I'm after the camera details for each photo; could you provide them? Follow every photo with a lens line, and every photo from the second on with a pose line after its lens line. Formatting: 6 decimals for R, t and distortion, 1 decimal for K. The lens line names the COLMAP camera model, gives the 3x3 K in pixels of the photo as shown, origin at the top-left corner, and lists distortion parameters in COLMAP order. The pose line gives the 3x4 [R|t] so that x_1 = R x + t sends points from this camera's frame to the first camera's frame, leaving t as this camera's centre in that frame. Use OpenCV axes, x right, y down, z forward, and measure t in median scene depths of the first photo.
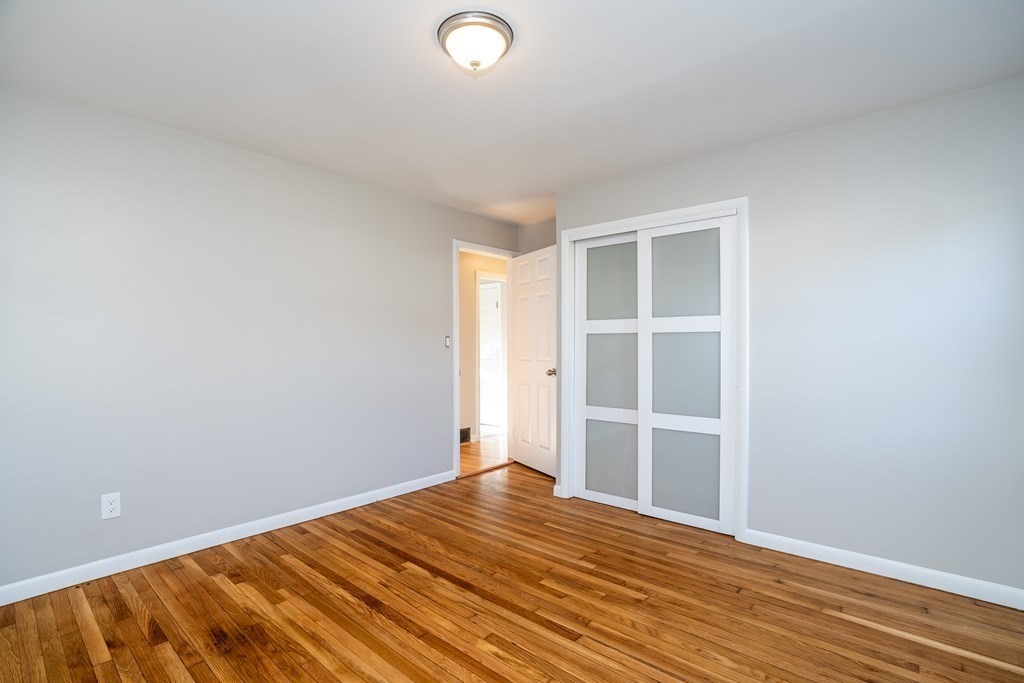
lens RADIAL K [[485.4, 0, 510.9], [0, 485.4, 344.0], [0, 0, 1]] dist [-0.043243, 0.013880]
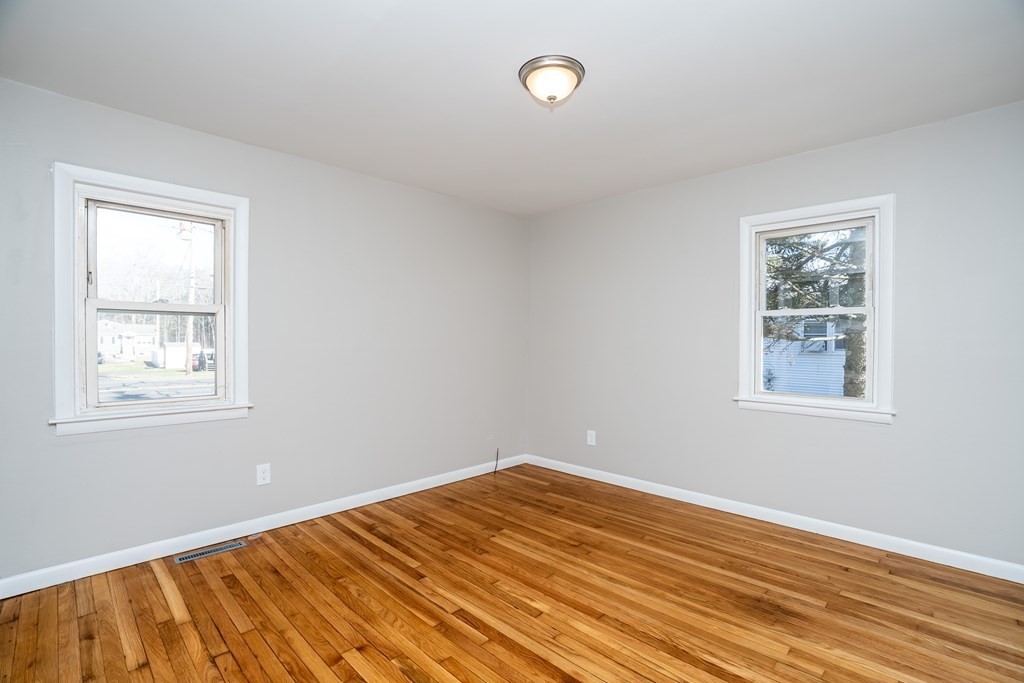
lens RADIAL K [[485.4, 0, 513.2], [0, 485.4, 342.5], [0, 0, 1]] dist [-0.043243, 0.013880]
pose [[-0.996687, -0.001953, 0.081303, -0.072047], [-0.001785, 0.999996, 0.002136, 0.000073], [-0.081307, 0.001983, -0.996687, 1.998572]]
